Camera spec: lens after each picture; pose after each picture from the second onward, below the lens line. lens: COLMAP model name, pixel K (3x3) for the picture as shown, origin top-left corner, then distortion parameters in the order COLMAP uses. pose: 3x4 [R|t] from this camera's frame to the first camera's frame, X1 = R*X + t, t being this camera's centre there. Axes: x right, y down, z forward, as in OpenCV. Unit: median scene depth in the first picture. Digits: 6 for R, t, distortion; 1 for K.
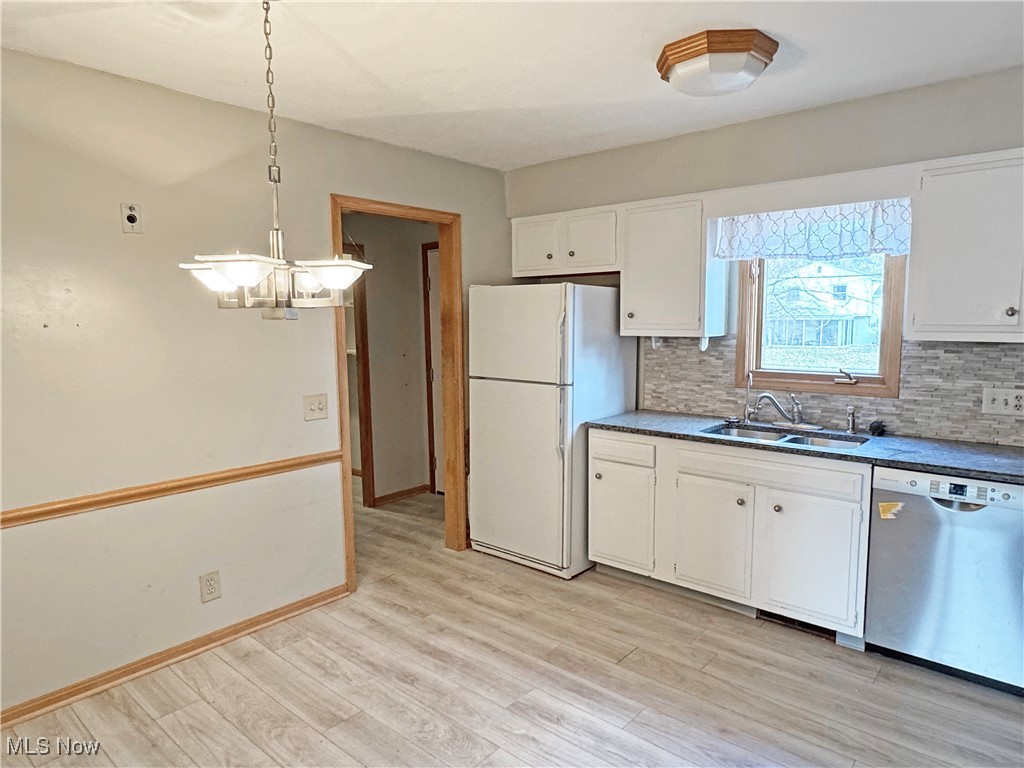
lens RADIAL K [[650.8, 0, 514.3], [0, 650.8, 385.7], [0, 0, 1]] dist [-0.008803, 0.005690]
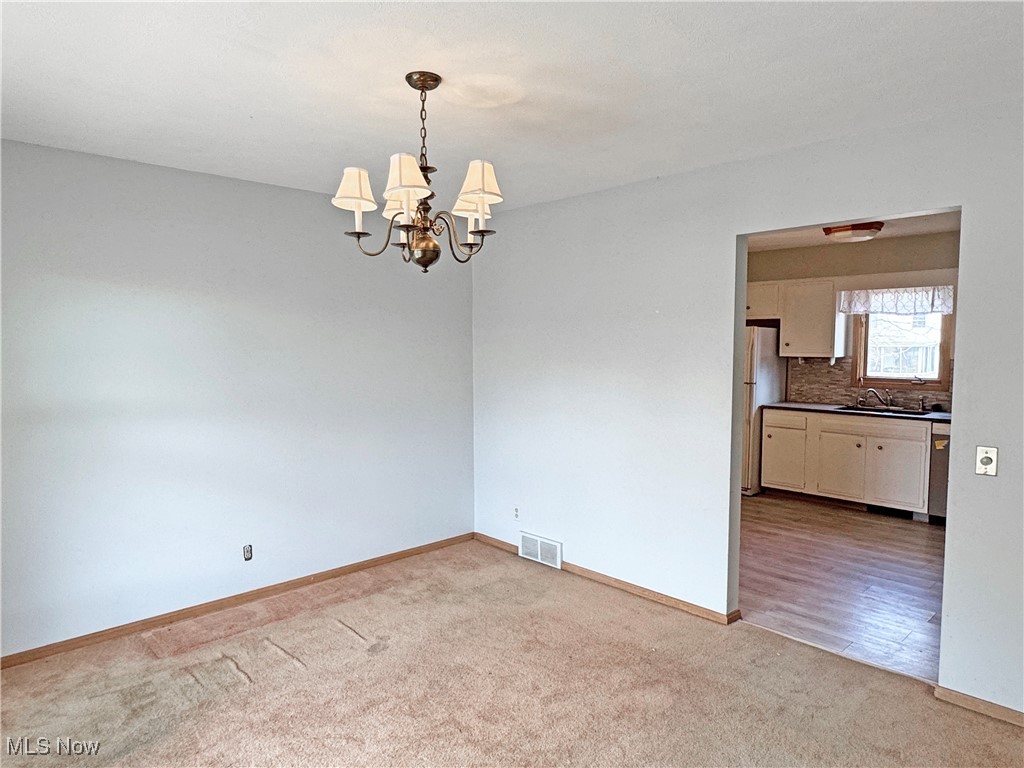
lens RADIAL K [[650.8, 0, 509.6], [0, 650.8, 385.4], [0, 0, 1]] dist [-0.008803, 0.005690]
pose [[0.994907, 0.014787, -0.099710, -0.397169], [-0.018427, 0.999193, -0.035678, 0.078648], [0.099102, 0.037334, 0.994377, -0.818842]]
